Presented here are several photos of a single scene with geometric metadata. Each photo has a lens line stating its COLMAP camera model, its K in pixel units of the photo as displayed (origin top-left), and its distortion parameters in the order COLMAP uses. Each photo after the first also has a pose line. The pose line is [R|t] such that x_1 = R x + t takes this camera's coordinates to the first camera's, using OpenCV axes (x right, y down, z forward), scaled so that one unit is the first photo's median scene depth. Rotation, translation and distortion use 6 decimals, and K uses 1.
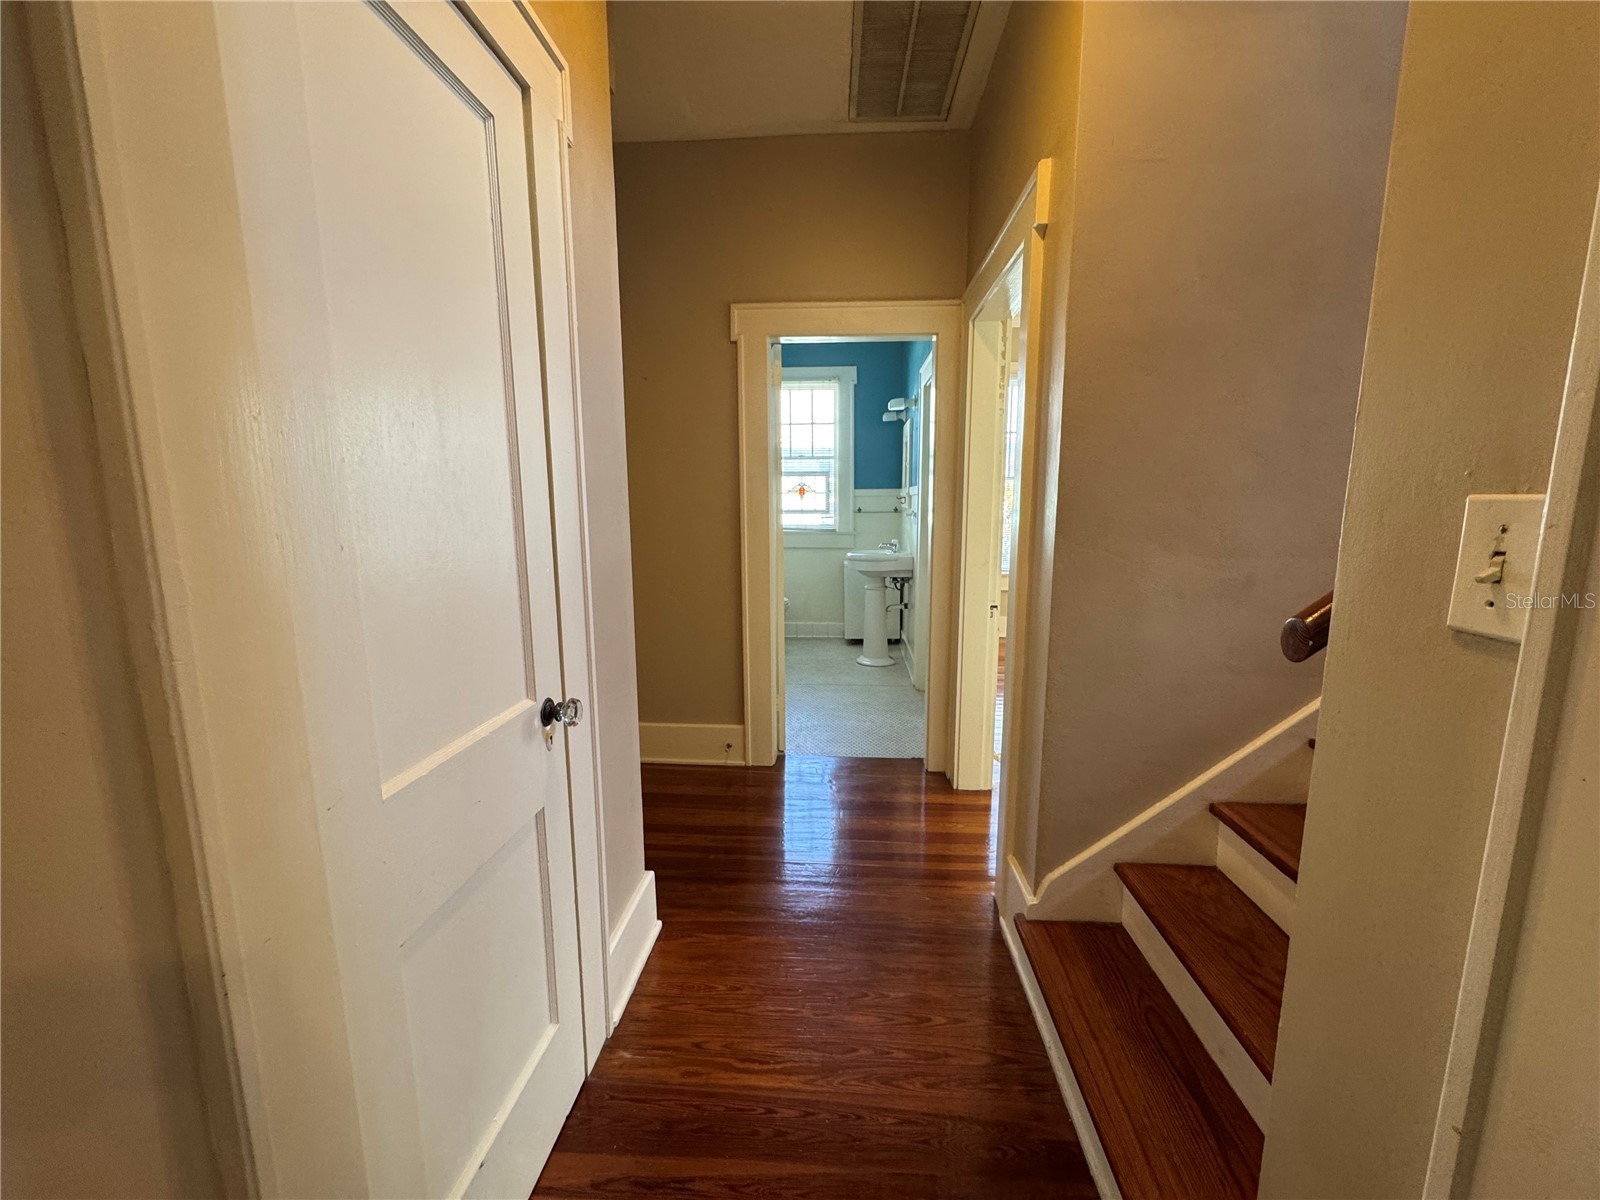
lens RADIAL K [[641.8, 0, 798.6], [0, 641.8, 599.5], [0, 0, 1]] dist [-0.003626, 0.000919]
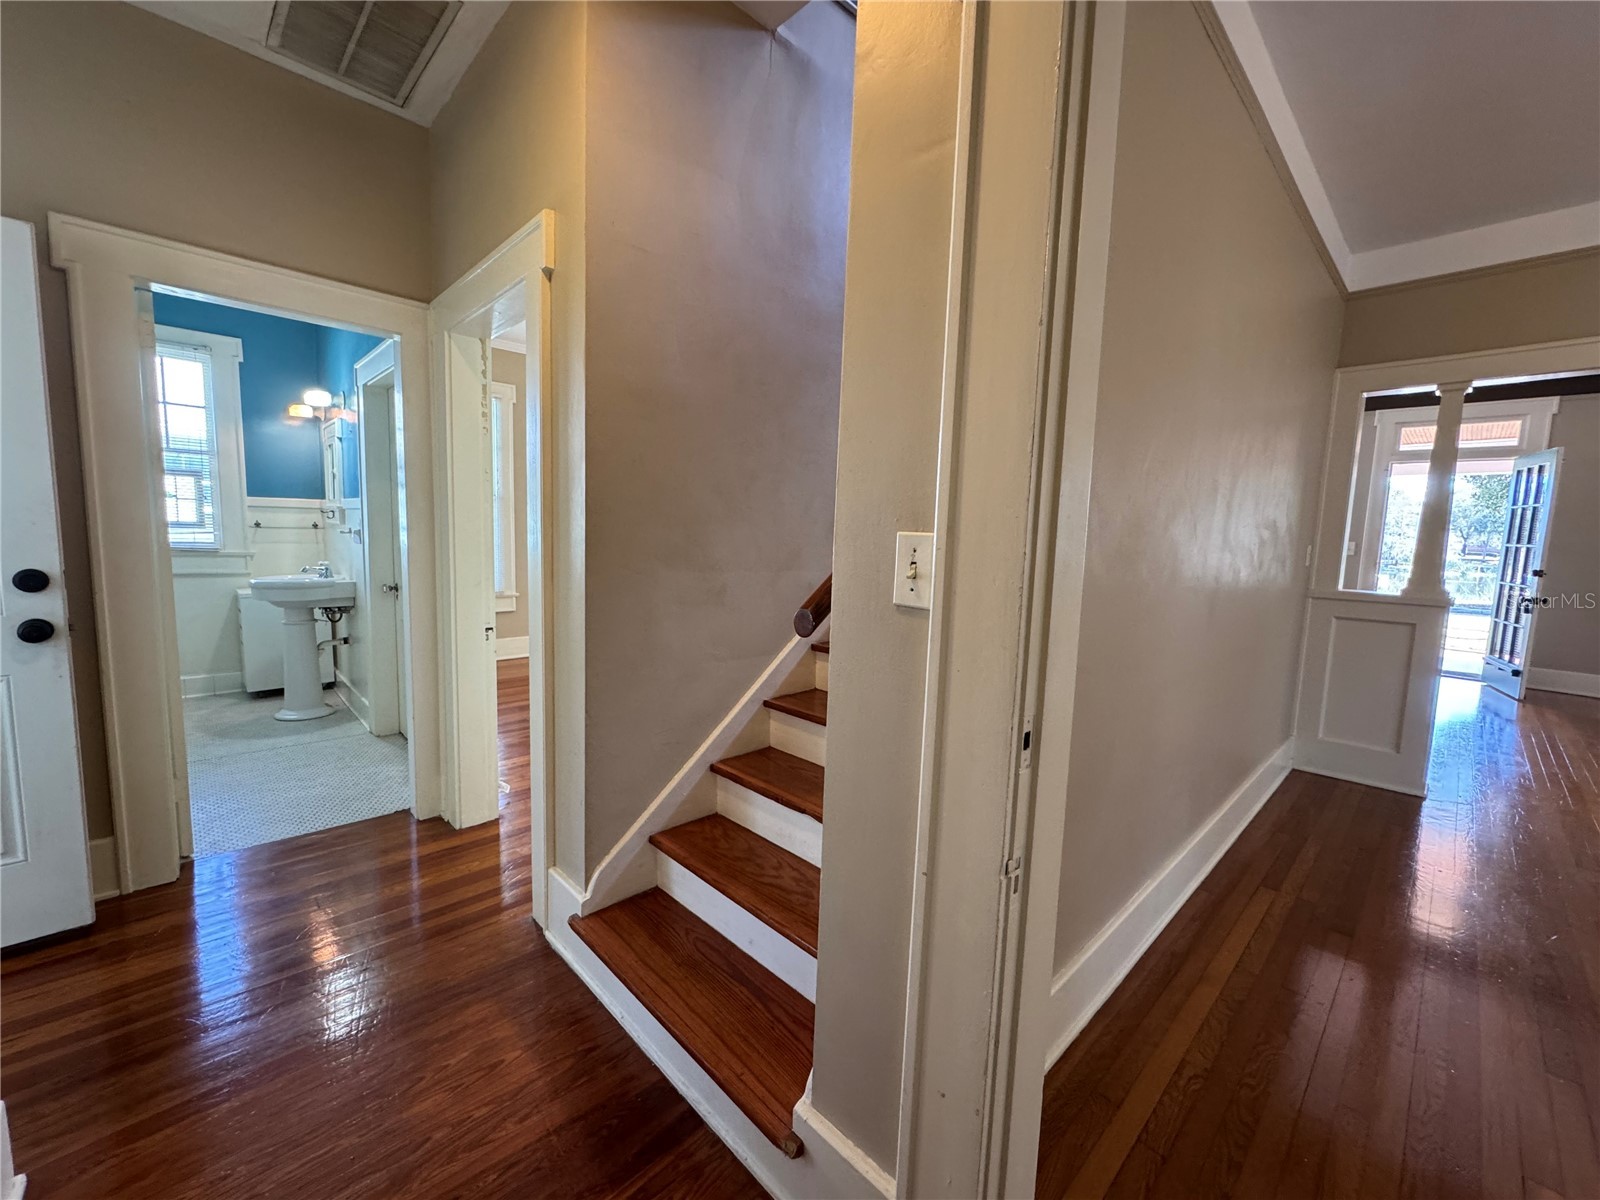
lens RADIAL K [[641.8, 0, 800.5], [0, 641.8, 600.7], [0, 0, 1]] dist [-0.003626, 0.000919]
pose [[0.667484, -0.054060, 0.742659, -0.109026], [0.076777, 0.997042, 0.003572, 0.001351], [-0.740655, 0.054634, 0.669660, -0.004100]]
